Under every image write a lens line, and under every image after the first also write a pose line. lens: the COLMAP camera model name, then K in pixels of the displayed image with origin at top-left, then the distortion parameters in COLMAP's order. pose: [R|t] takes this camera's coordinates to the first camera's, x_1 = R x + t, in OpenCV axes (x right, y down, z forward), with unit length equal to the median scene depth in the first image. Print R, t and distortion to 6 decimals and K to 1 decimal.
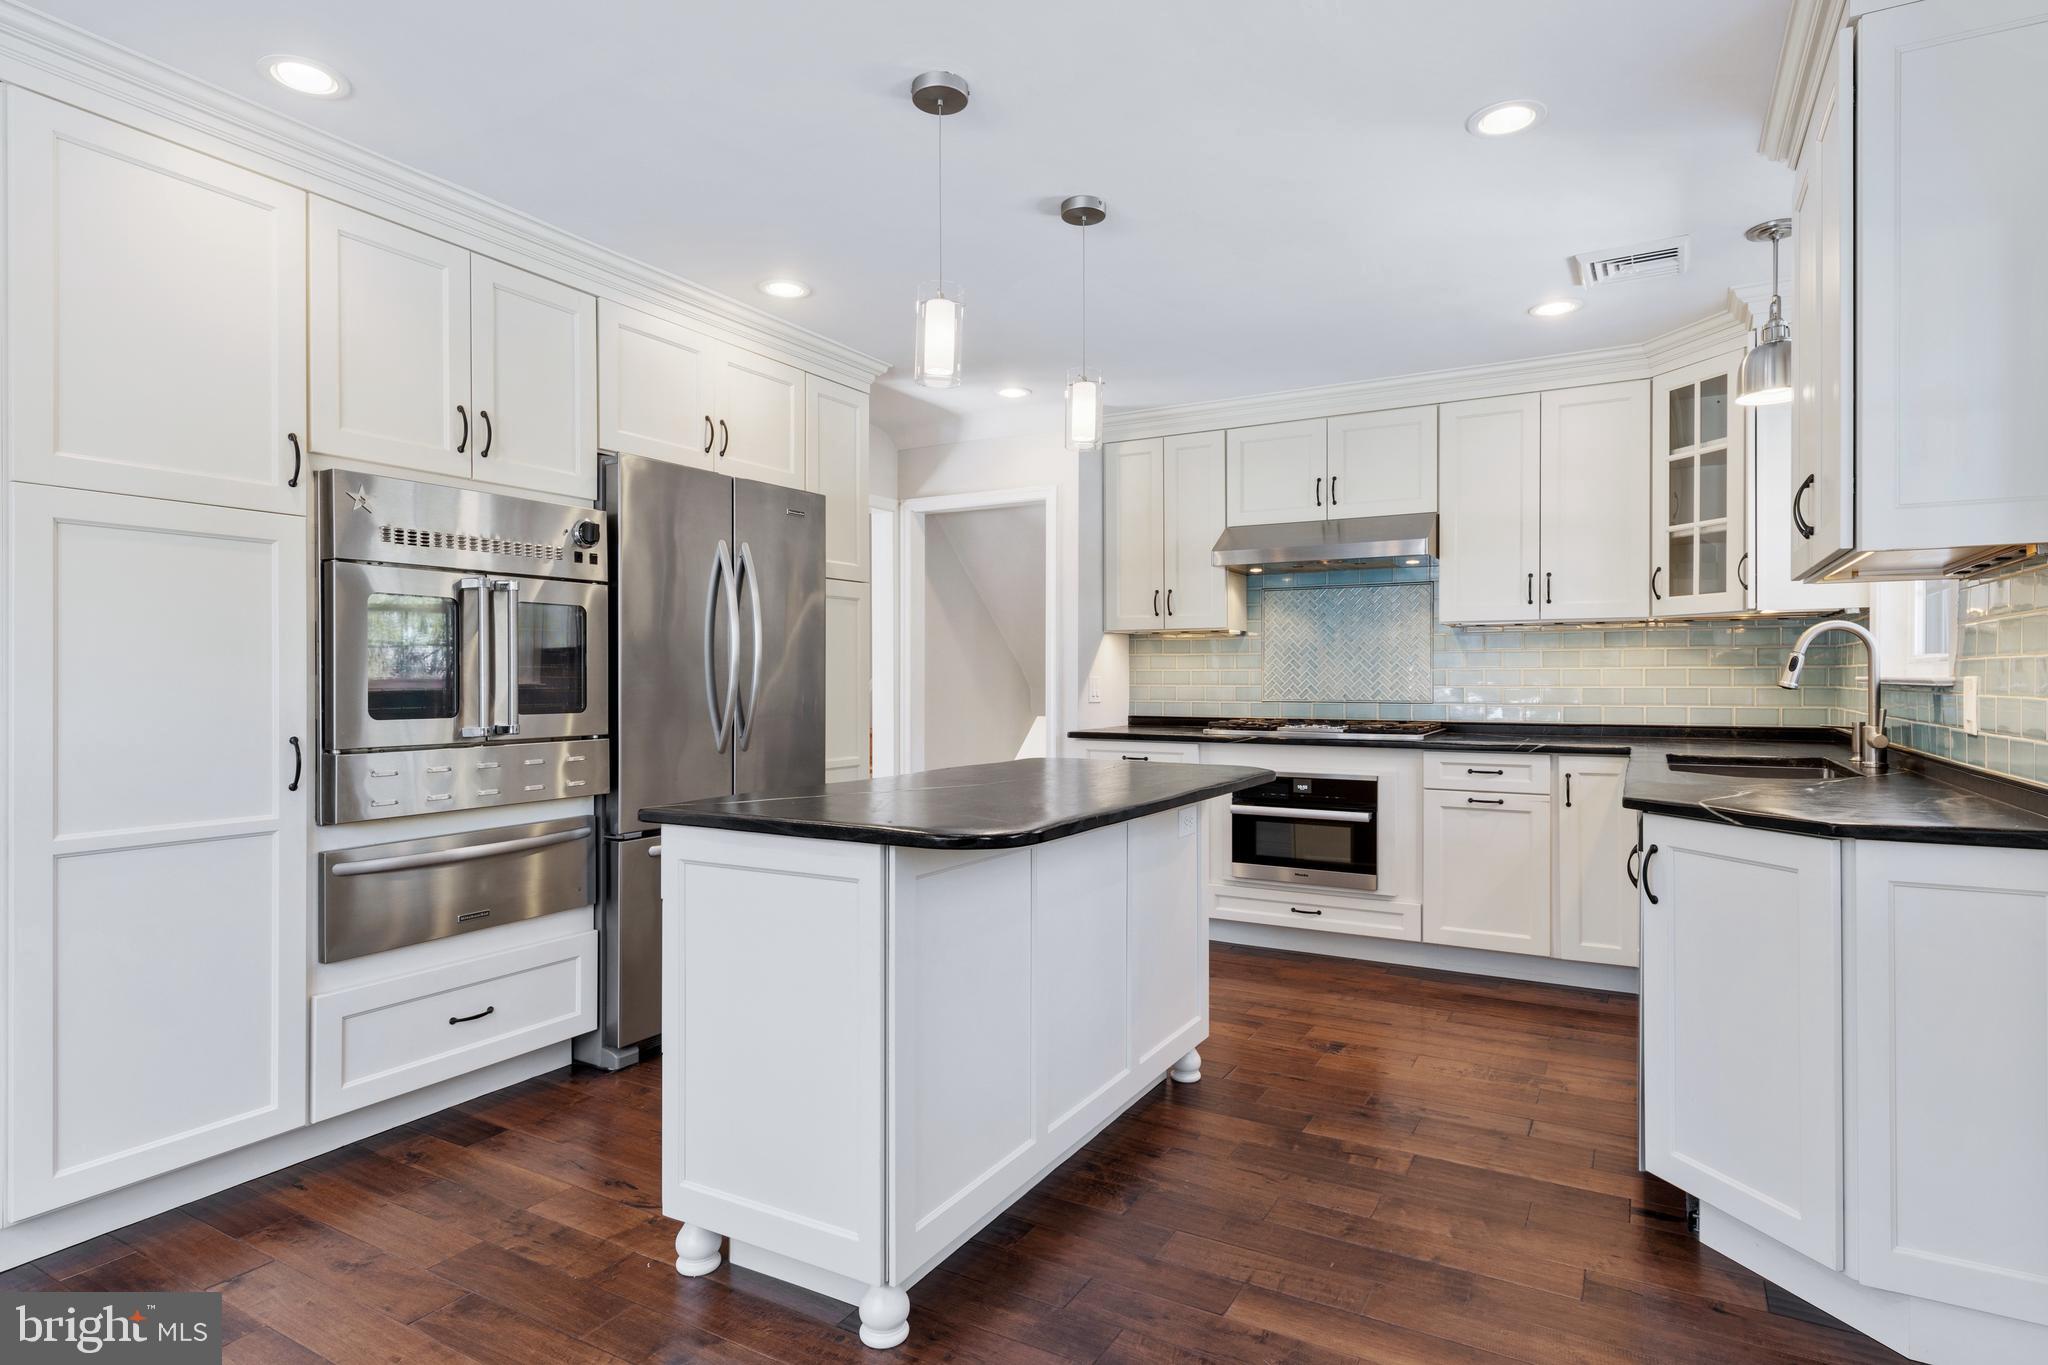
lens RADIAL K [[1093.4, 0, 1023.1], [0, 1093.4, 674.8], [0, 0, 1]] dist [0.002175, 0.000142]
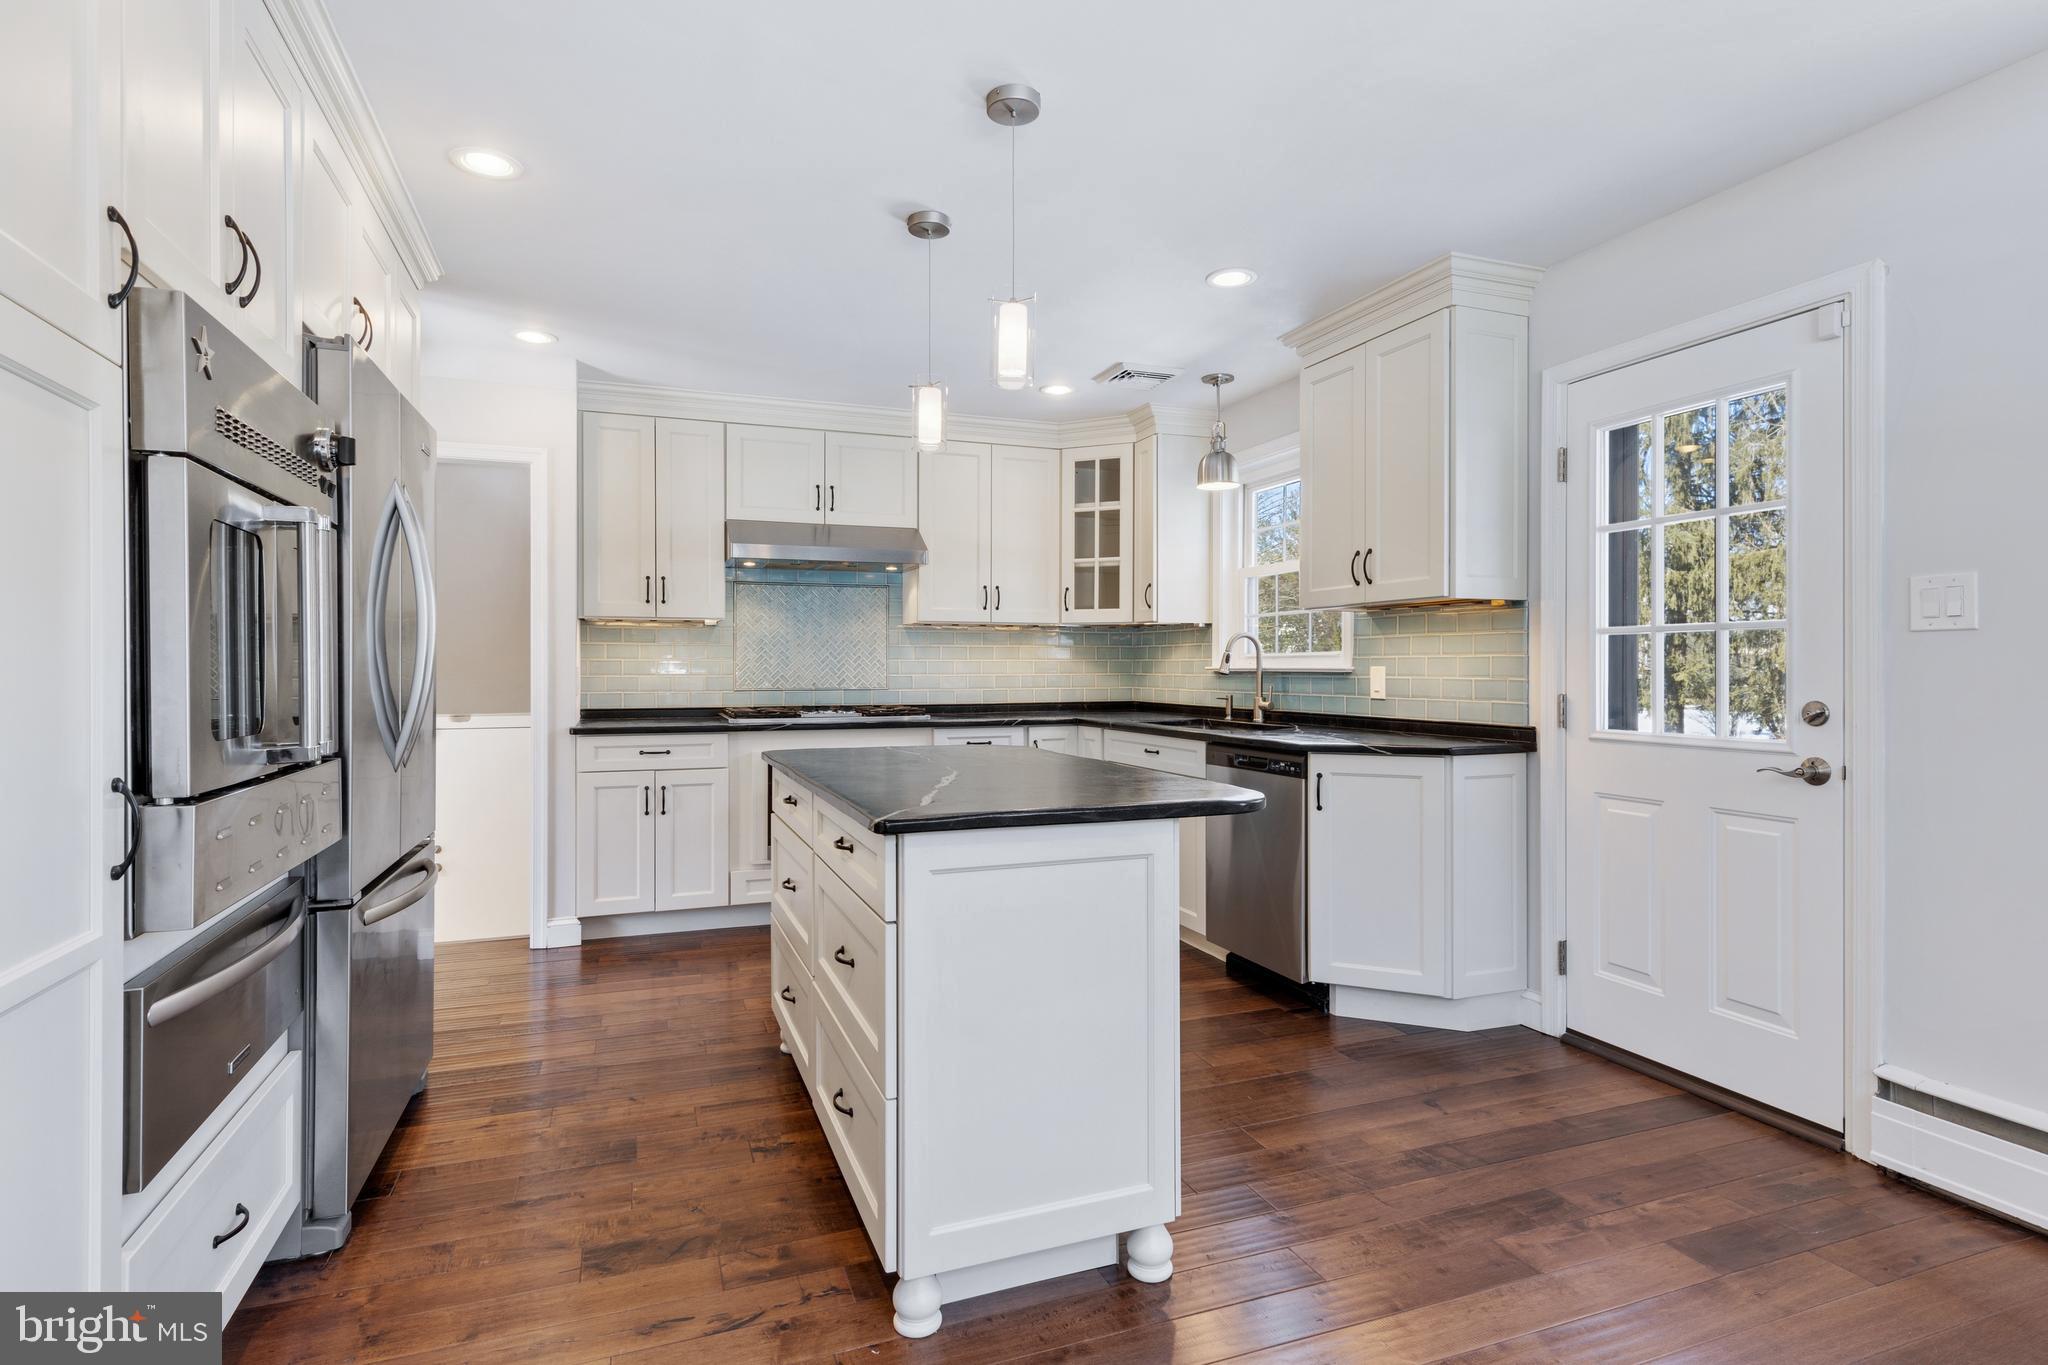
lens RADIAL K [[1041.9, 0, 1028.0], [0, 1041.9, 665.9], [0, 0, 1]] dist [0.003879, 0.001361]
pose [[0.625227, 0.000925, 0.780443, -0.453007], [-0.002178, 0.999997, 0.000560, -0.000188], [-0.780440, -0.002050, 0.625227, 0.204126]]
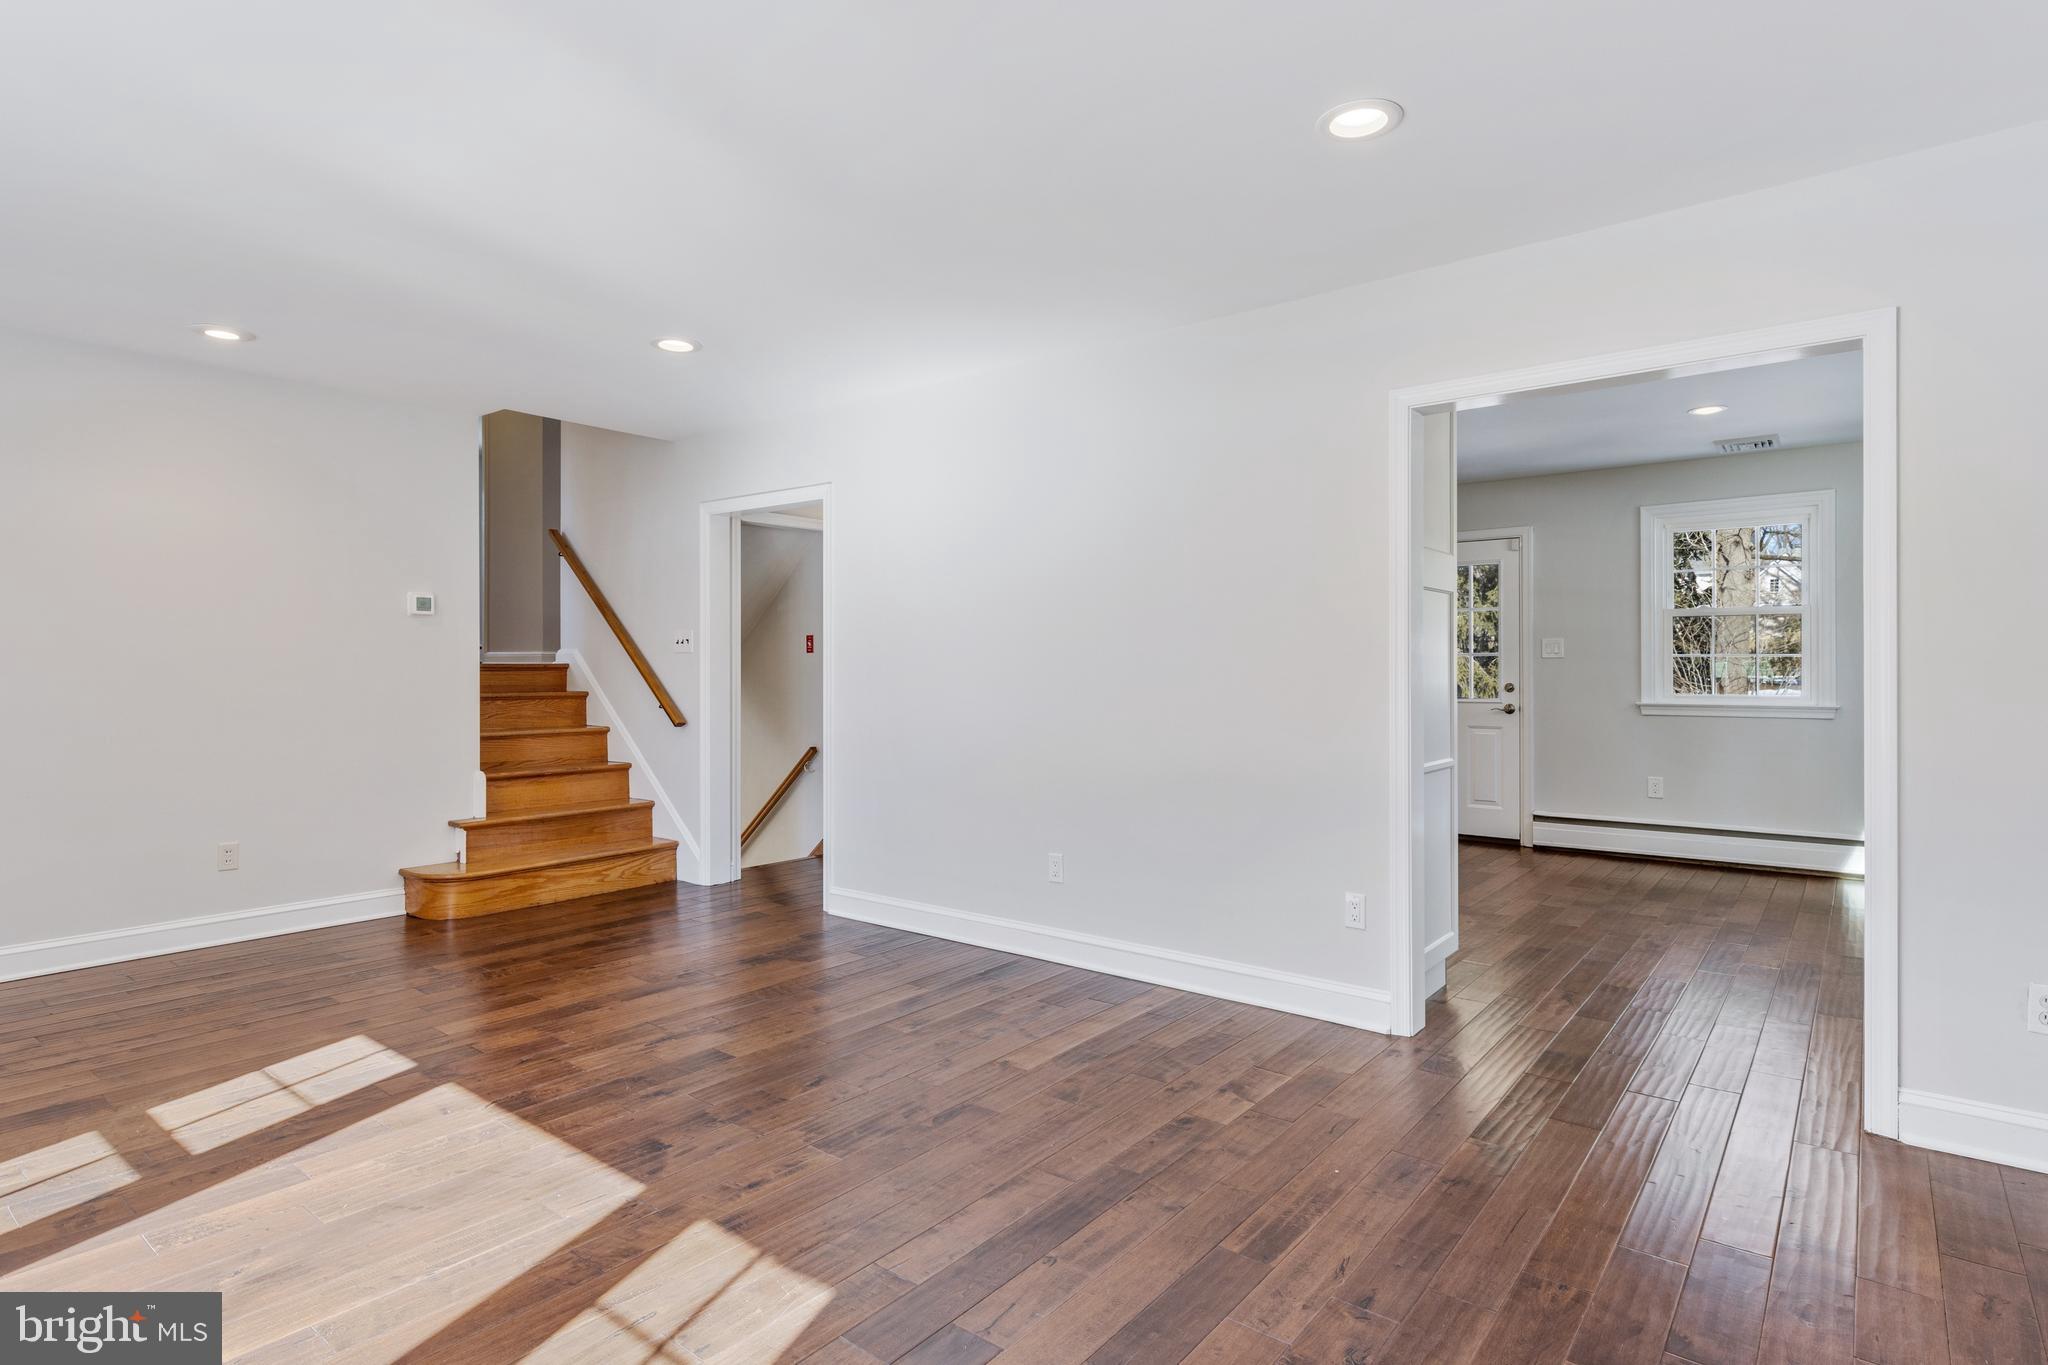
lens RADIAL K [[1061.6, 0, 1010.1], [0, 1061.6, 672.5], [0, 0, 1]] dist [0.000176, -0.000682]
pose [[0.148883, -0.002685, 0.988851, -1.430354], [-0.001730, 0.999994, 0.002975, -0.000613], [-0.988853, -0.002154, 0.148877, 0.737679]]
